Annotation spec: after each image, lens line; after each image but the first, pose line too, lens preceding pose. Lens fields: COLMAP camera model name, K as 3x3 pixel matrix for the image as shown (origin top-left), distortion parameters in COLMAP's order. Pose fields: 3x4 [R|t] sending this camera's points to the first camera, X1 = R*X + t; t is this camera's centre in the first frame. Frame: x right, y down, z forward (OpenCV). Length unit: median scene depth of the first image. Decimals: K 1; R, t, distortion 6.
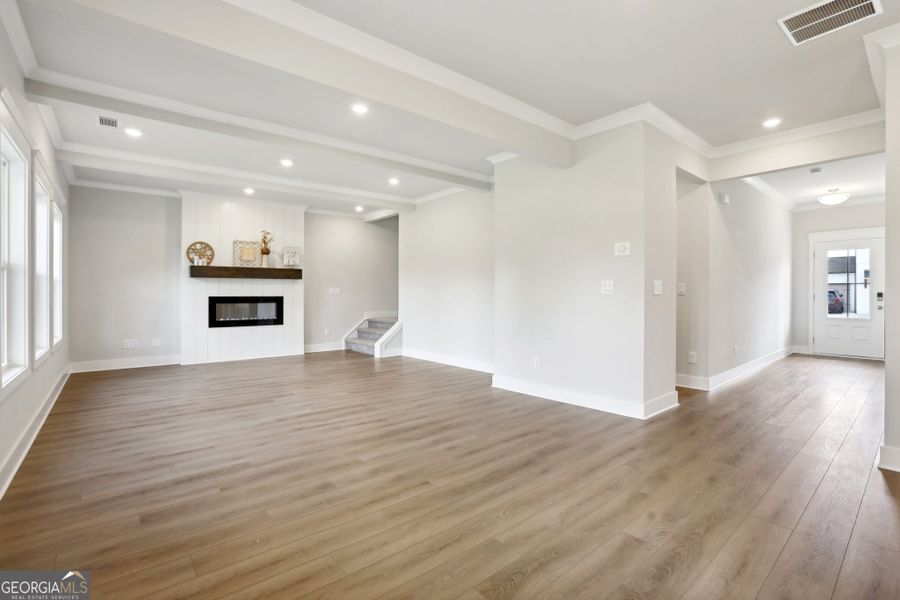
lens RADIAL K [[409.6, 0, 450.0], [0, 409.6, 300.0], [0, 0, 1]] dist [-0.086632, -0.000067]
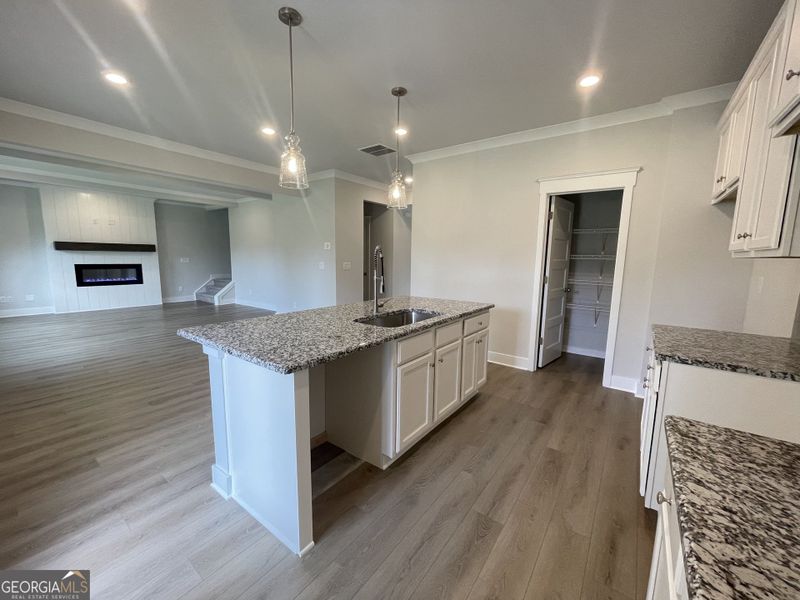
lens RADIAL K [[322.8, 0, 394.3], [0, 322.8, 302.5], [0, 0, 1]] dist [-0.000738, 0.000282]
pose [[0.976195, -0.015852, 0.216313, 0.210590], [-0.012144, 0.991766, 0.127483, -0.031053], [-0.216553, -0.127075, 0.967965, -0.312146]]
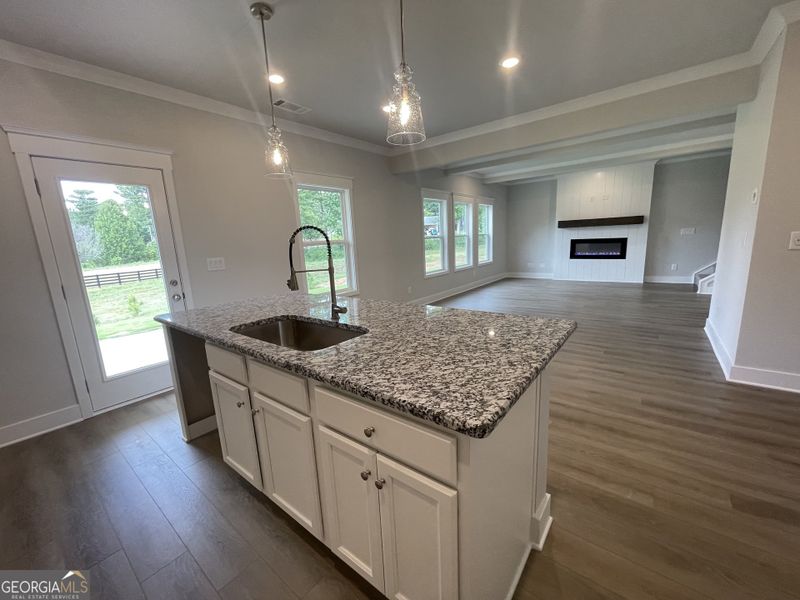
lens RADIAL K [[322.8, 0, 394.3], [0, 322.8, 302.5], [0, 0, 1]] dist [-0.000738, 0.000282]
pose [[0.192056, 0.181325, -0.964487, 0.517400], [0.037012, 0.980745, 0.191751, -0.033162], [0.980686, -0.072525, 0.181647, 0.033829]]
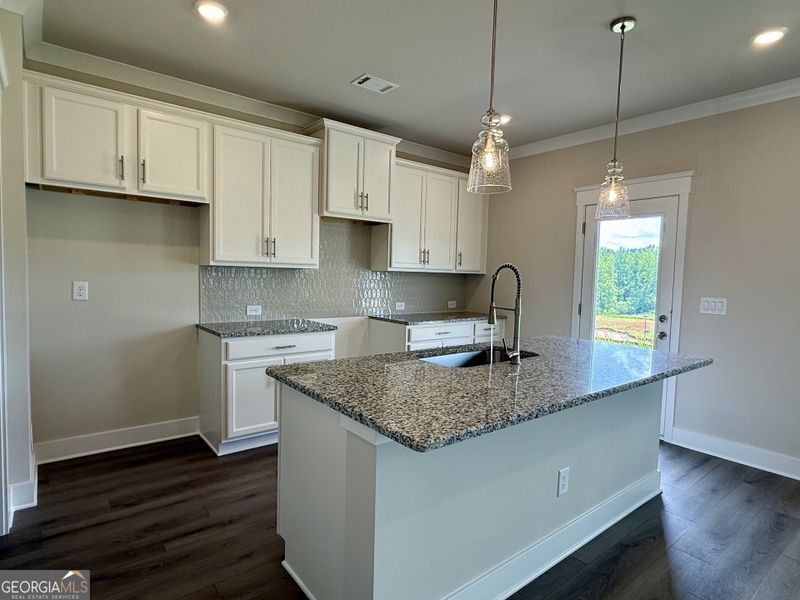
lens RADIAL K [[442.7, 0, 400.0], [0, 442.7, 300.0], [0, 0, 1]] dist [0.000199, 0.000319]
pose [[-0.999395, -0.025198, 0.023990, 0.334899], [-0.023433, 0.997185, 0.071224, -0.040227], [-0.025717, 0.070618, -0.997172, 0.350972]]
